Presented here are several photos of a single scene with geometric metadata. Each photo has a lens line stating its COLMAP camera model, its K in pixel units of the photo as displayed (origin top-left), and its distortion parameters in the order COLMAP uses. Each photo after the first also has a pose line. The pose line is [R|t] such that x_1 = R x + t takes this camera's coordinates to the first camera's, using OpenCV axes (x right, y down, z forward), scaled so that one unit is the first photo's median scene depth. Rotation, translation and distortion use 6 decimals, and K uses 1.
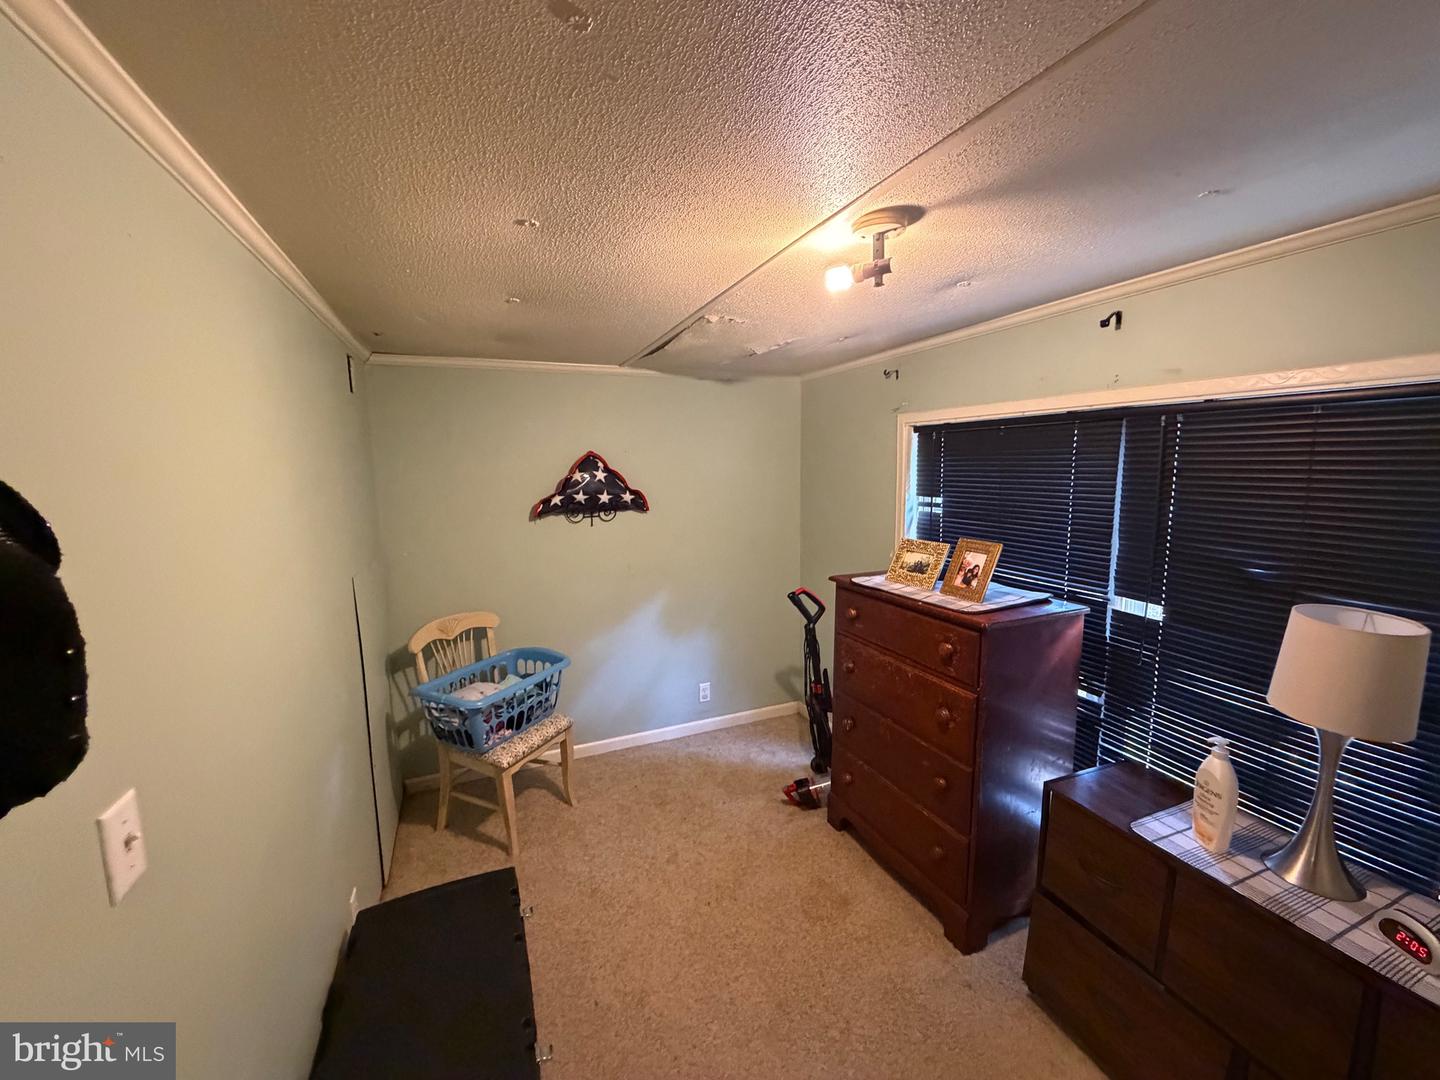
lens RADIAL K [[578.3, 0, 718.8], [0, 578.3, 536.5], [0, 0, 1]] dist [0.000456, 0.000144]
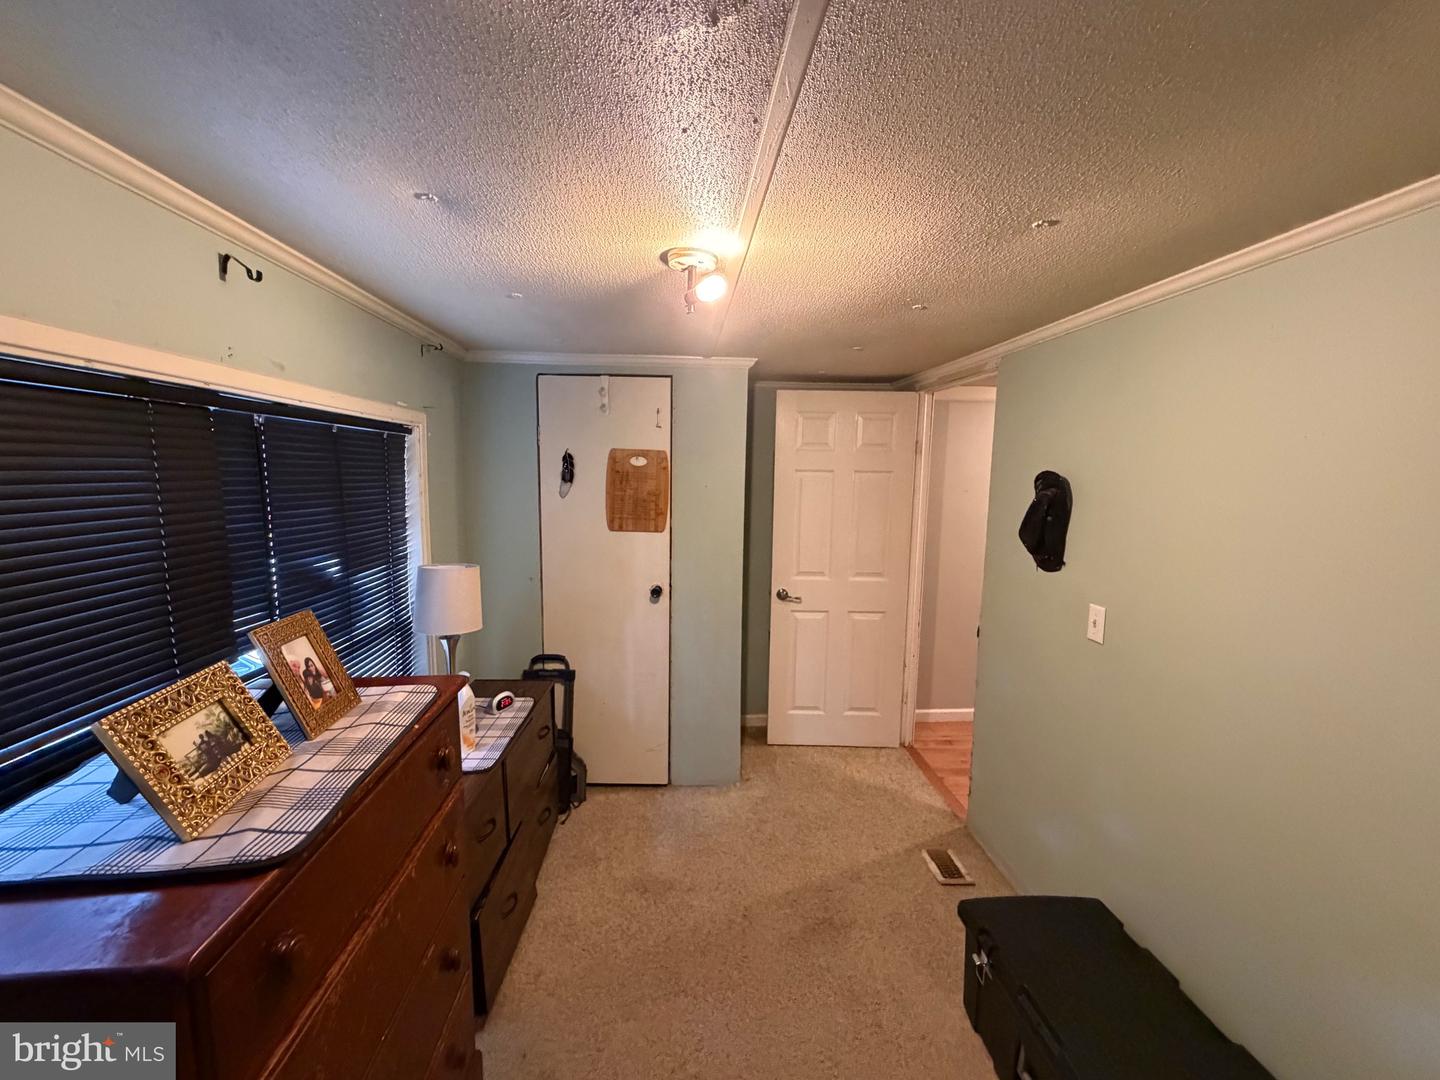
lens RADIAL K [[578.3, 0, 719.4], [0, 578.3, 544.9], [0, 0, 1]] dist [0.000456, 0.000144]
pose [[-0.941614, -0.045774, 0.333569, -0.107304], [0.040602, 0.968049, 0.247453, -0.183922], [-0.334238, 0.246548, -0.909670, 1.396559]]
